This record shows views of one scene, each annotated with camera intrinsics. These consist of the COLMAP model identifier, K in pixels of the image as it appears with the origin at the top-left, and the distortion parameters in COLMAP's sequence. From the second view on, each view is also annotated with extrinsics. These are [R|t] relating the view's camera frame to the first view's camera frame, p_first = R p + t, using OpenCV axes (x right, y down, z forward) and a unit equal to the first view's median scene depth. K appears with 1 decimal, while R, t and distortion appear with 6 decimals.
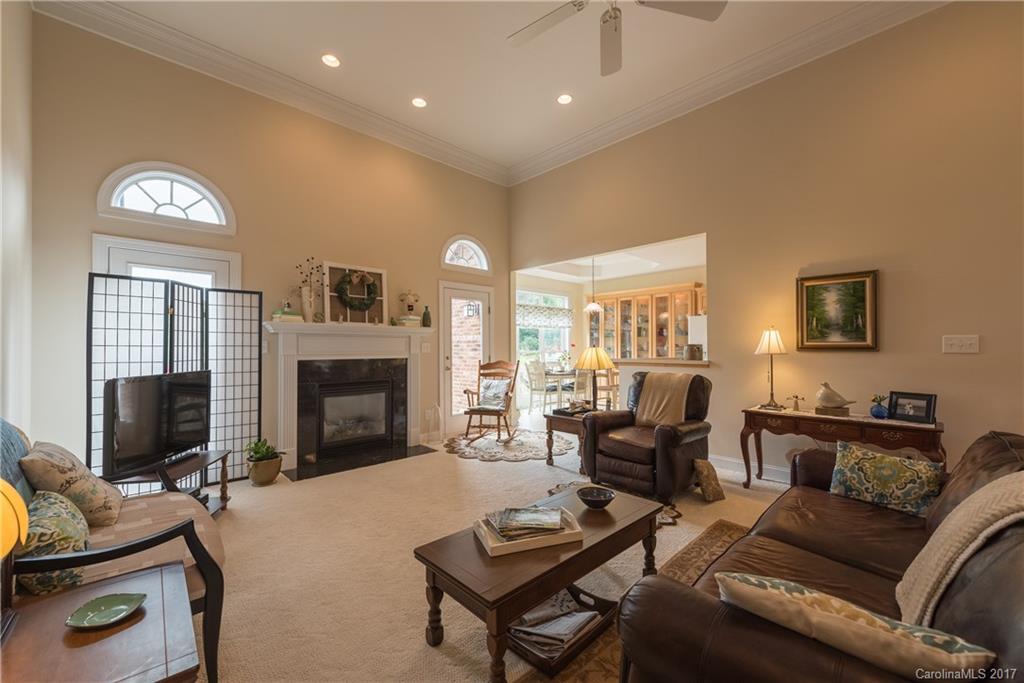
lens RADIAL K [[404.0, 0, 512.6], [0, 404.0, 346.2], [0, 0, 1]] dist [-0.000073, -0.000028]
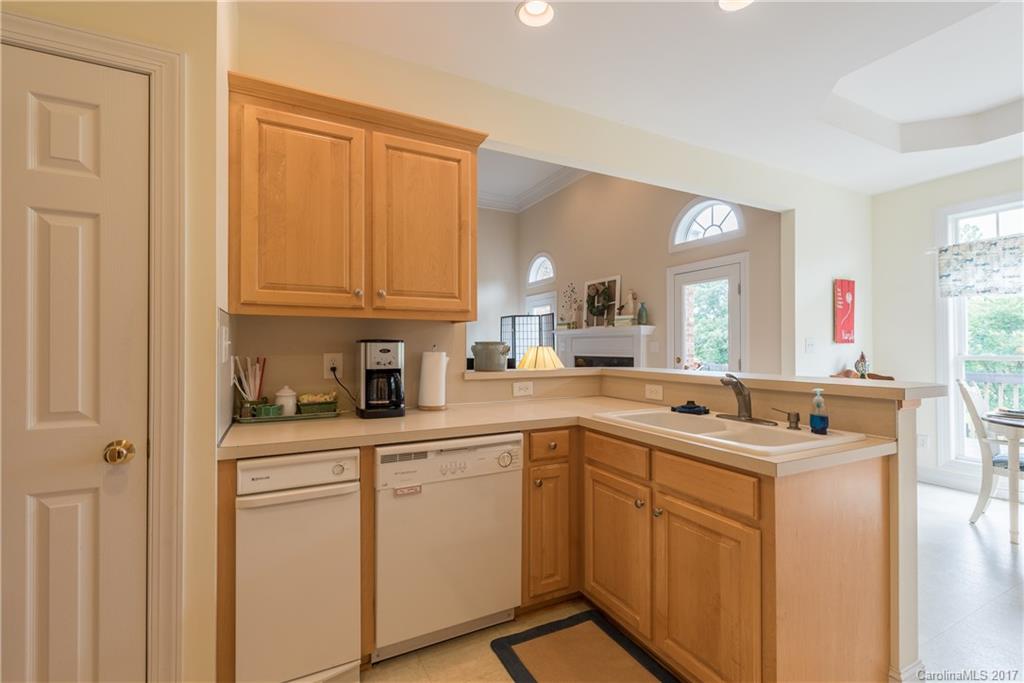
lens RADIAL K [[448.7, 0, 516.1], [0, 448.7, 345.6], [0, 0, 1]] dist [-0.000355, -0.000028]
pose [[-0.265817, -0.005081, -0.964010, 0.986349], [0.006661, 0.999953, -0.007107, 0.006617], [0.964000, -0.008311, -0.265771, 1.136474]]
